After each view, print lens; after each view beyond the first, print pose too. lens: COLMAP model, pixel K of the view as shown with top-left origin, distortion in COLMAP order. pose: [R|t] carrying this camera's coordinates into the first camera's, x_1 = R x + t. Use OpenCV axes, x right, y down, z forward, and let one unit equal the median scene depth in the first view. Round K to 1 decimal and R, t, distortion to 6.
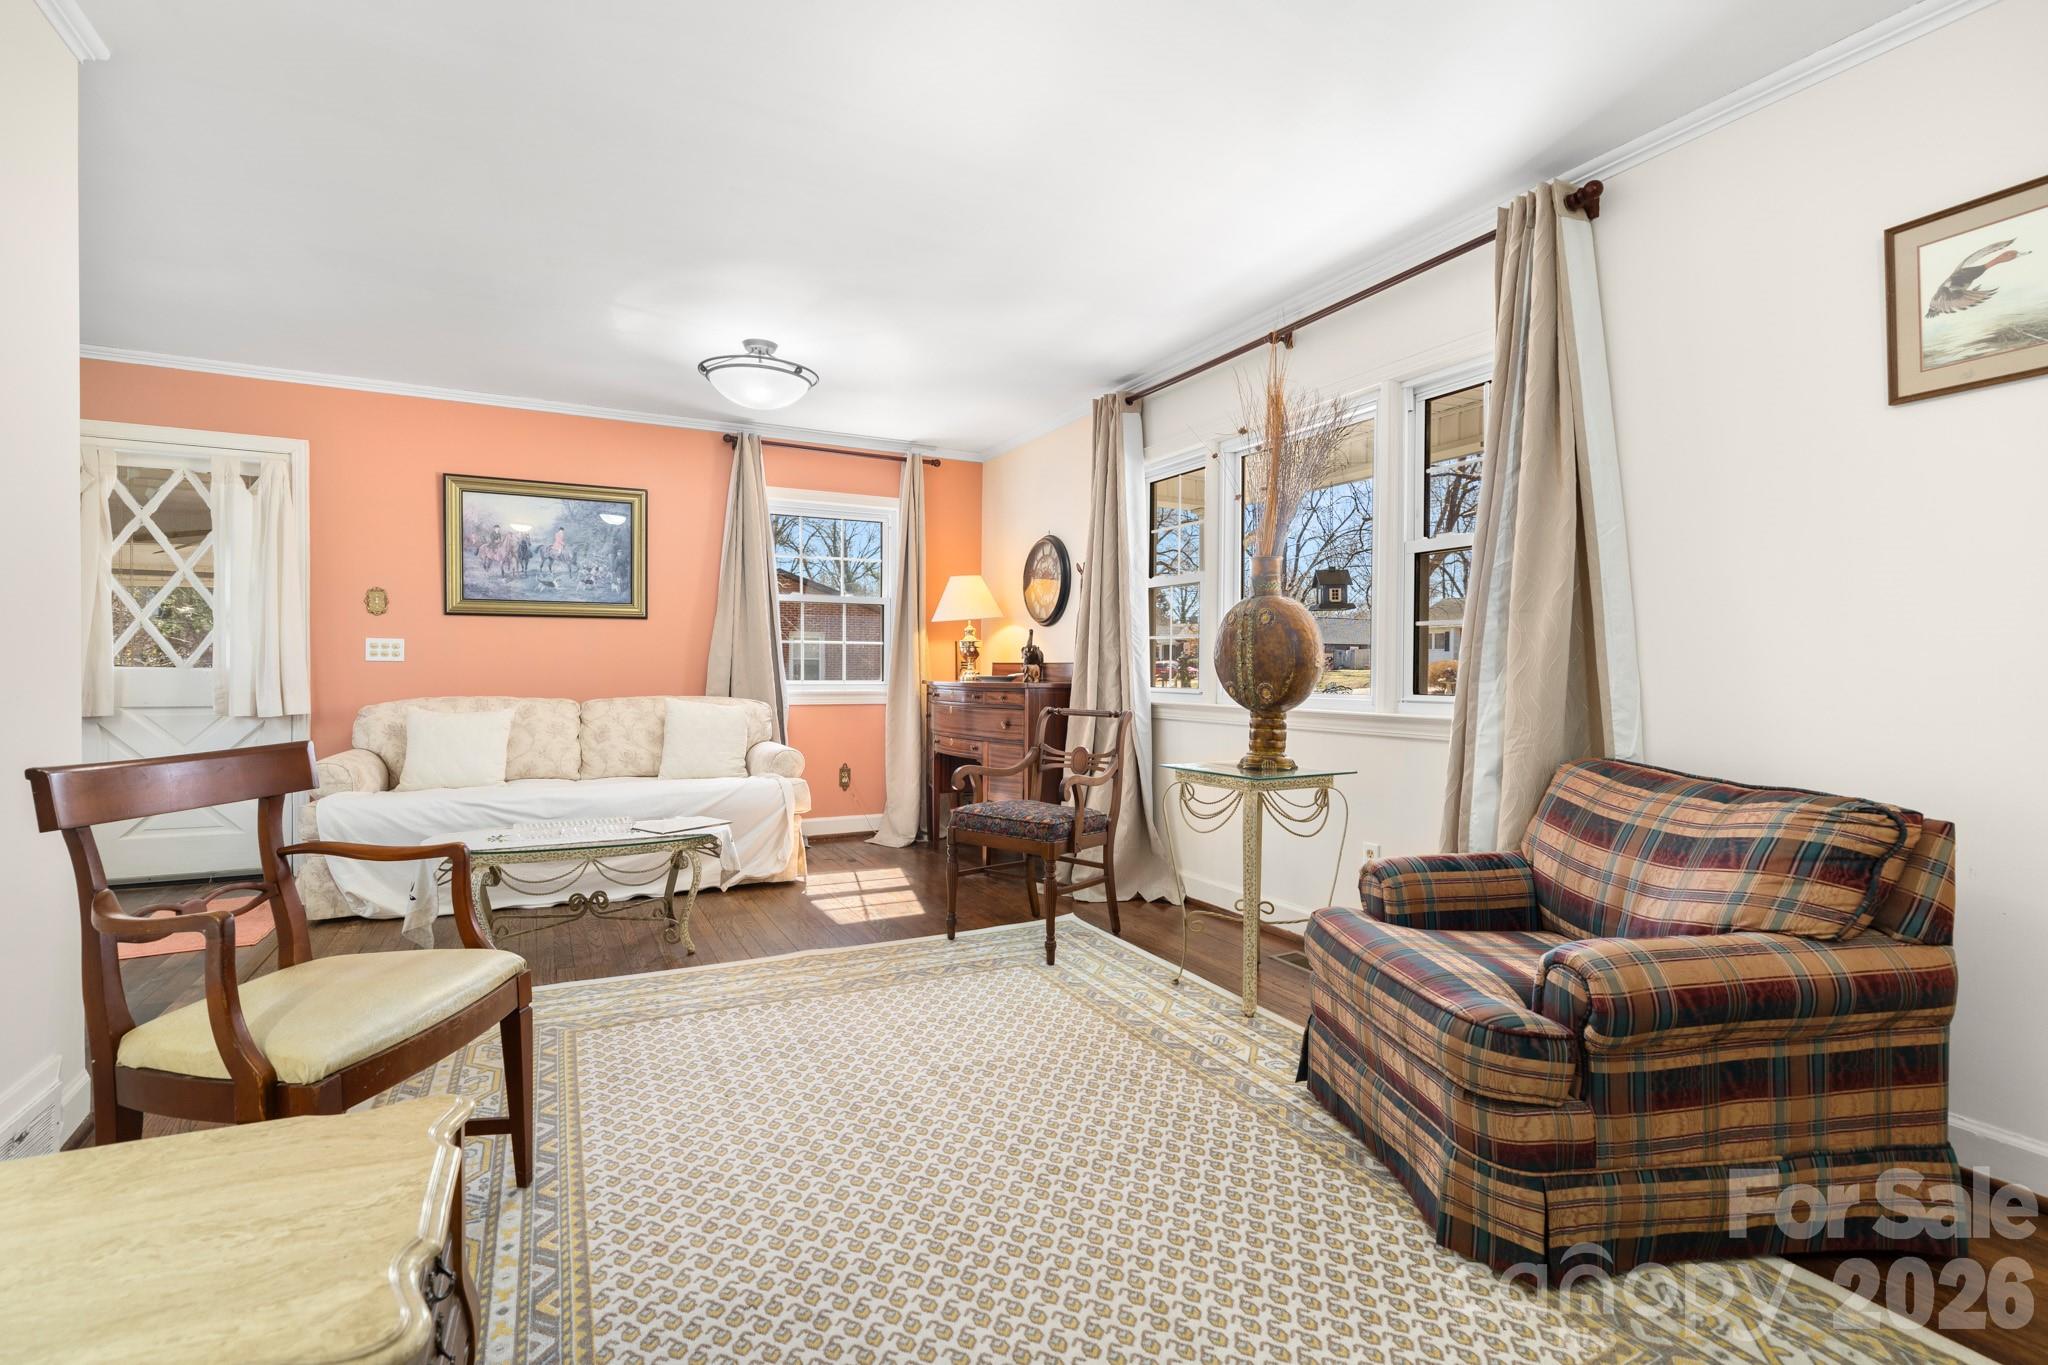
lens RADIAL K [[953.2, 0, 1027.4], [0, 953.2, 671.7], [0, 0, 1]] dist [-0.000574, -0.000493]
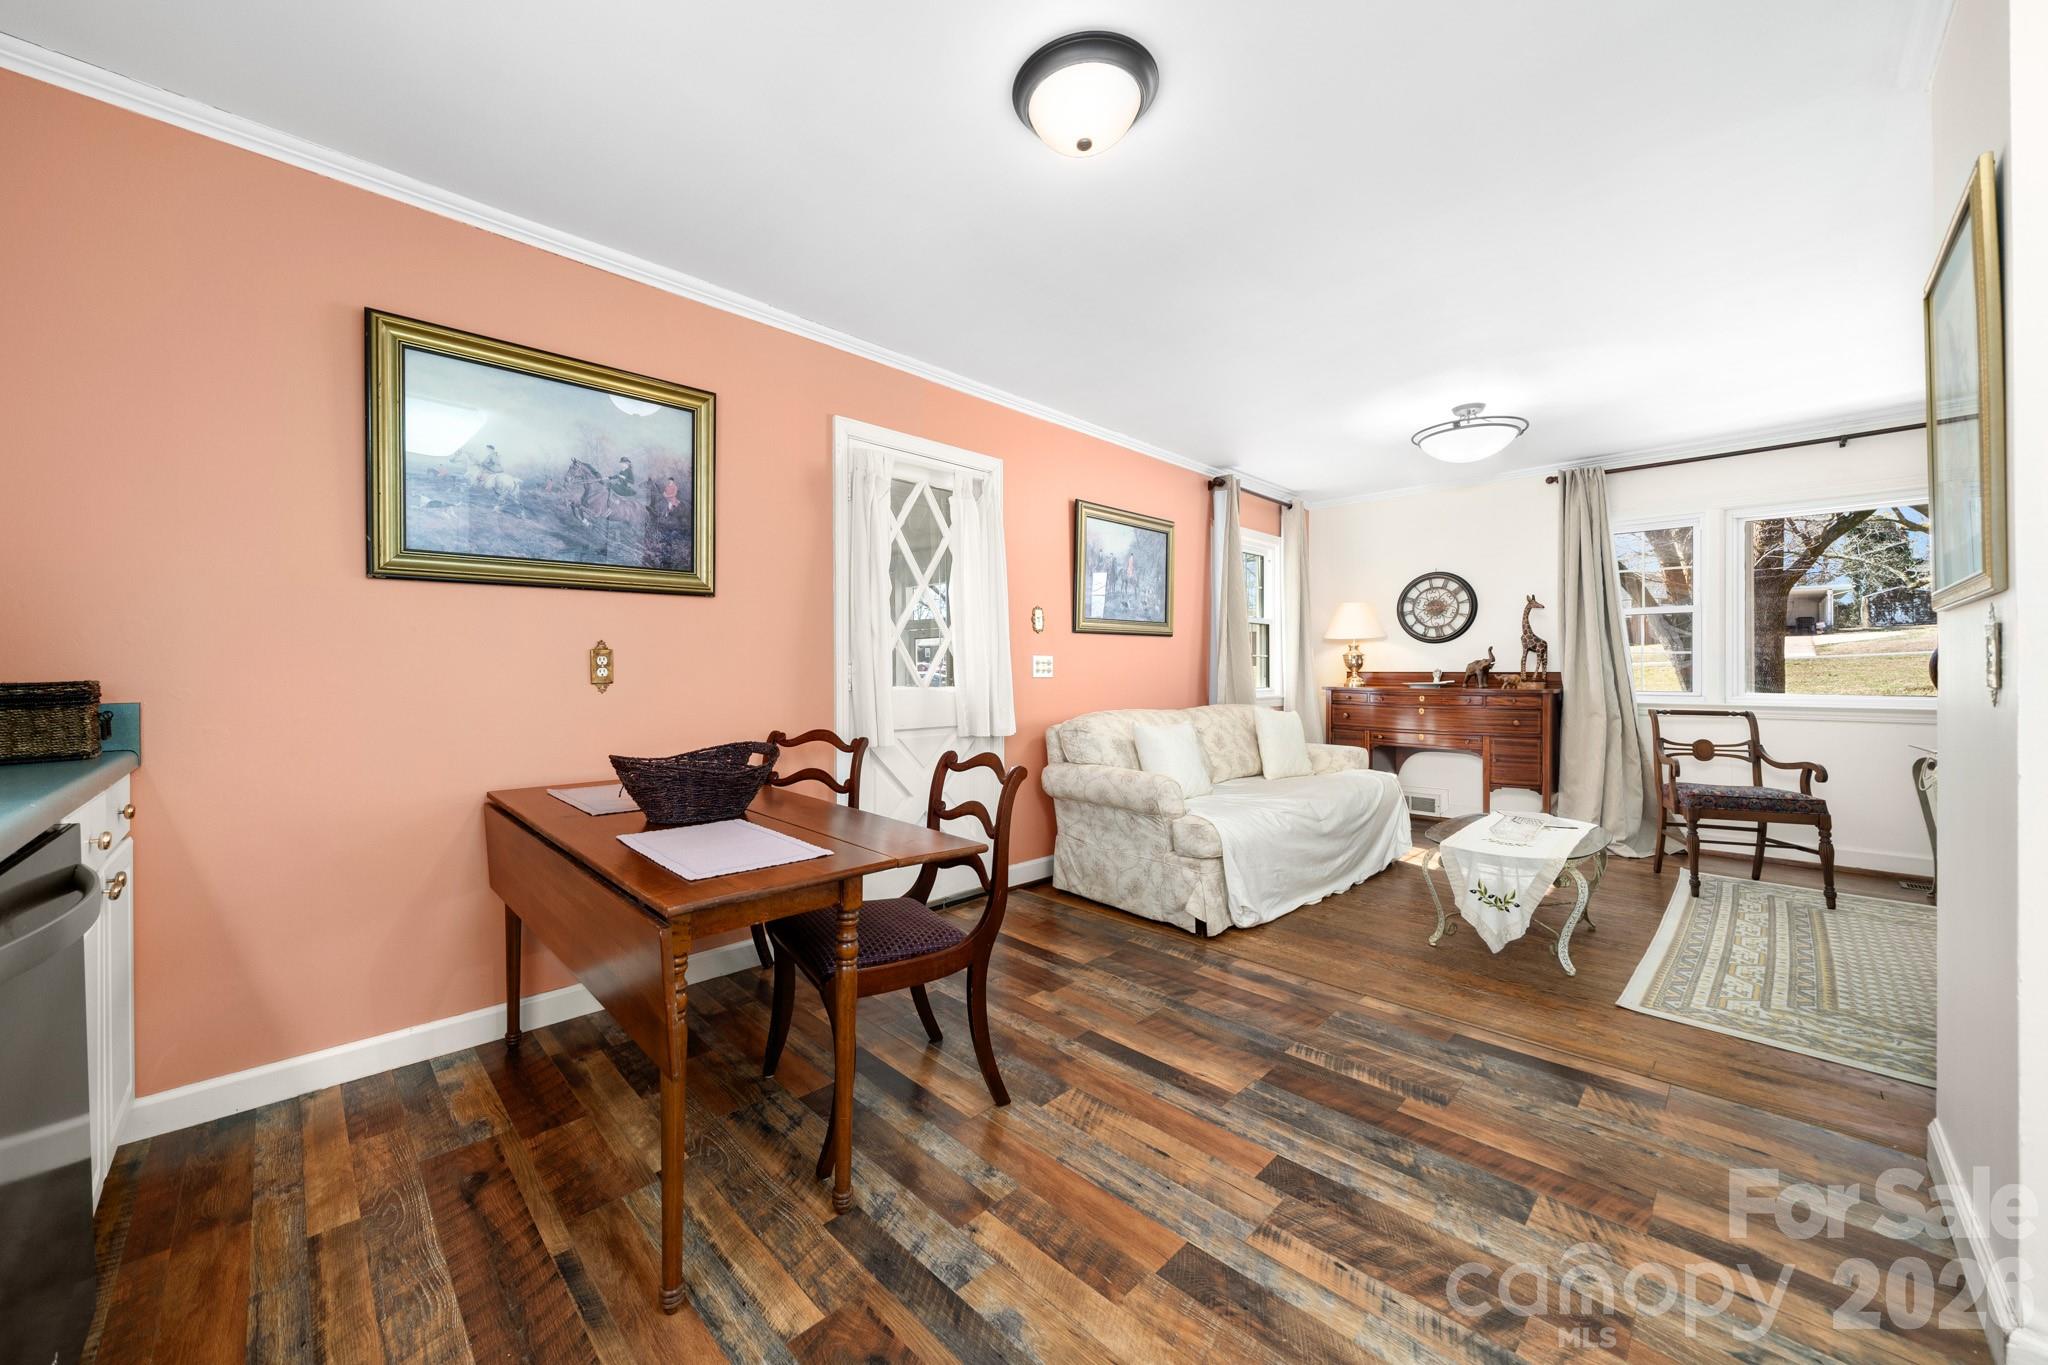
lens RADIAL K [[753.8, 0, 970.4], [0, 753.8, 659.9], [0, 0, 1]] dist [-0.003591, -0.000191]
pose [[0.960315, -0.004154, 0.278888, -1.005439], [0.008222, 0.999876, -0.013419, -0.020275], [-0.278798, 0.015180, 0.960230, 0.244268]]
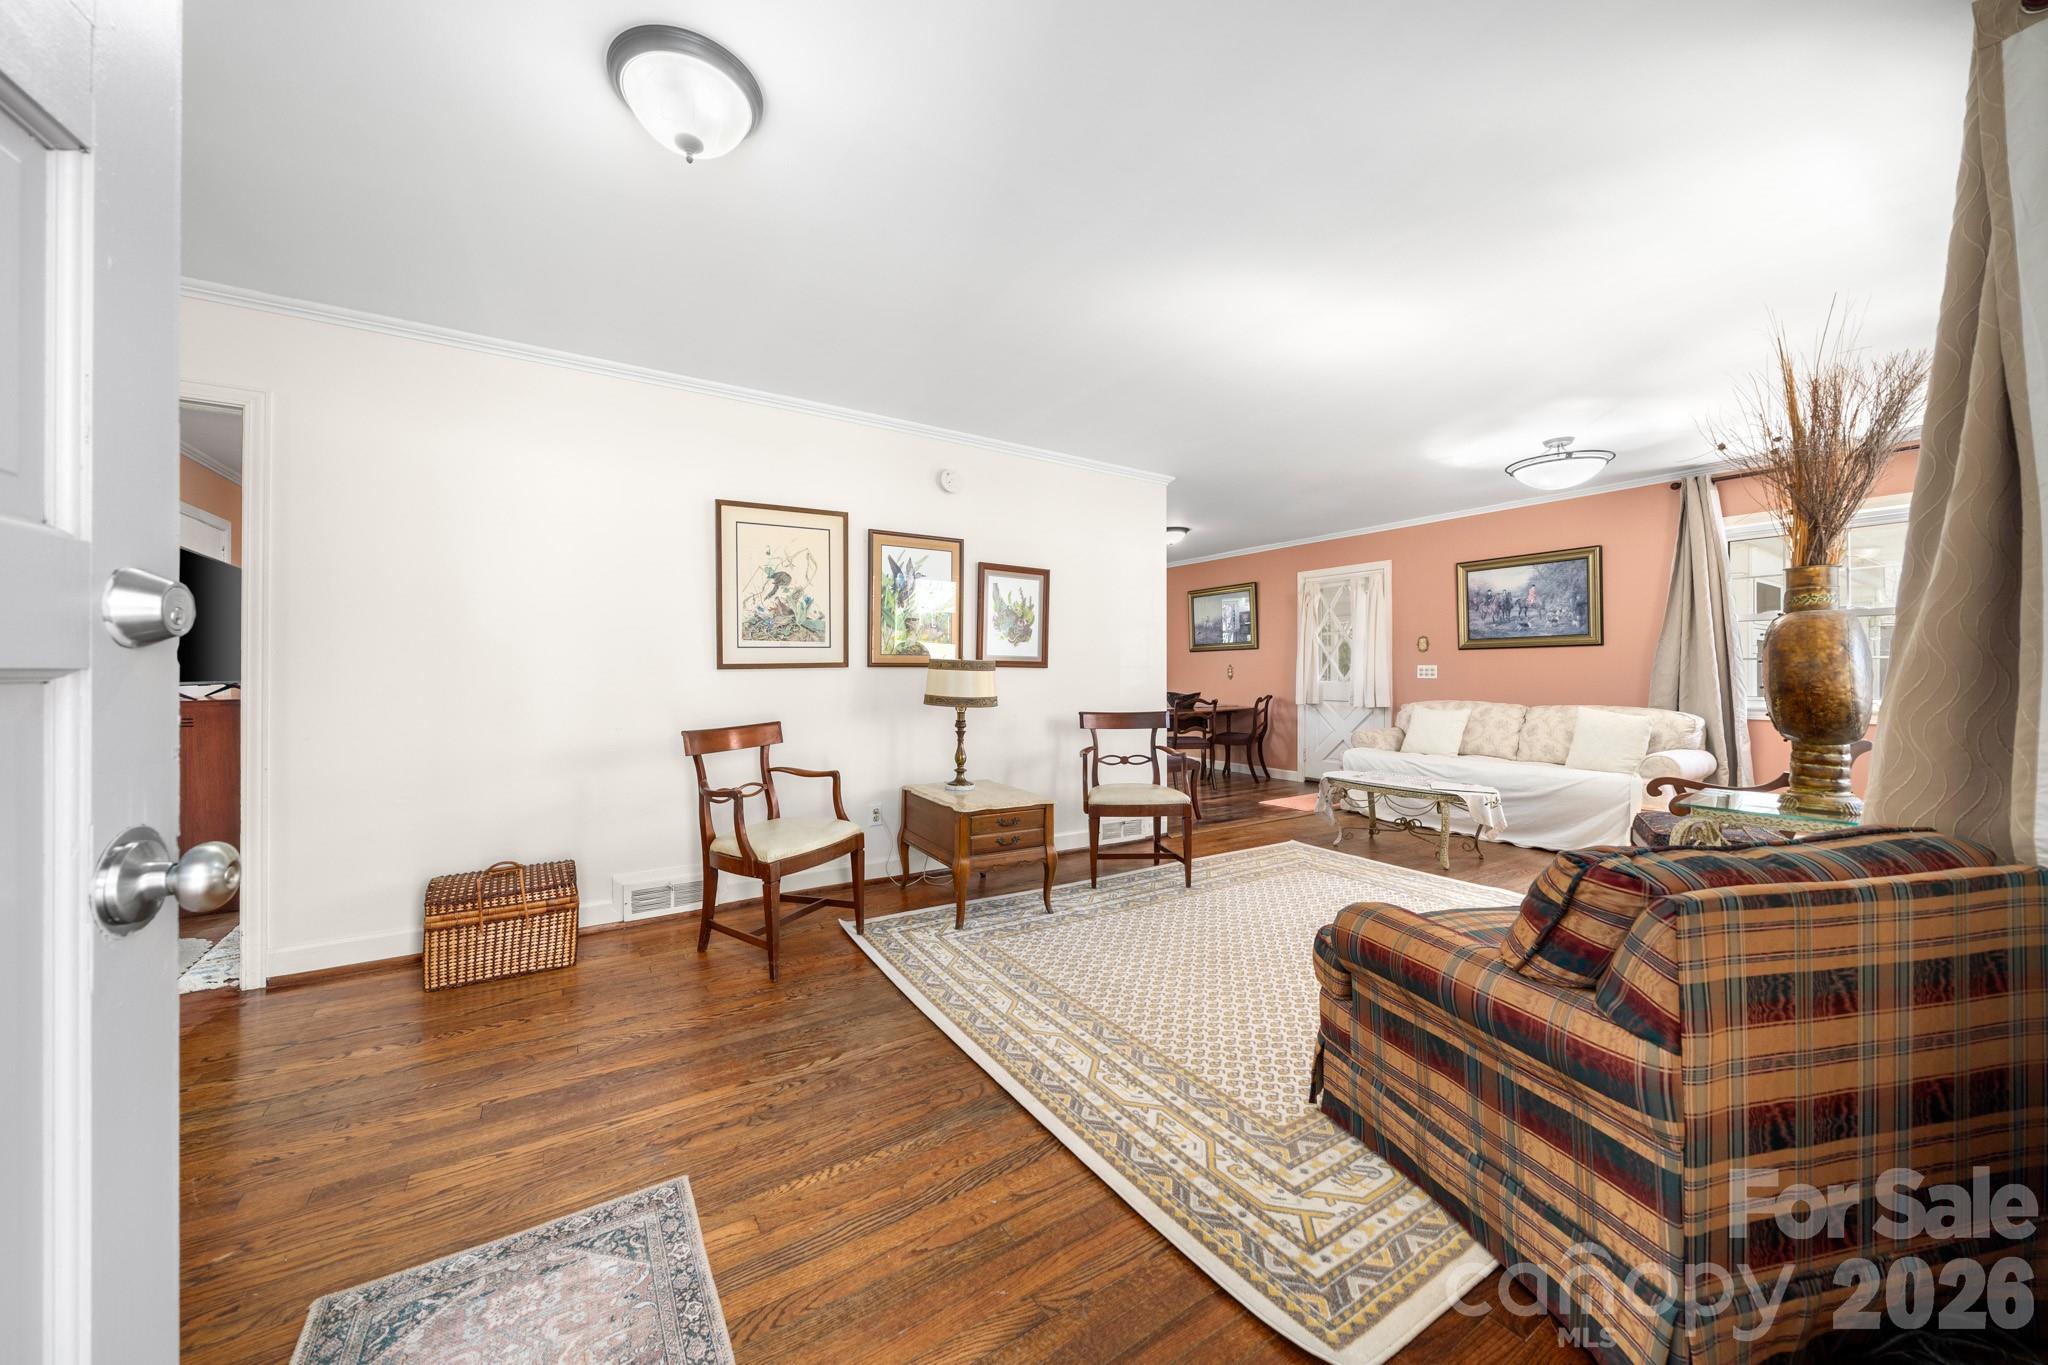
lens RADIAL K [[700.3, 0, 1014.7], [0, 700.3, 675.7], [0, 0, 1]] dist [-0.001365, -0.000067]
pose [[0.103531, -0.005062, -0.994613, 0.519999], [-0.001112, 0.999986, -0.005205, -0.009480], [0.994626, 0.001645, 0.103524, 0.133734]]
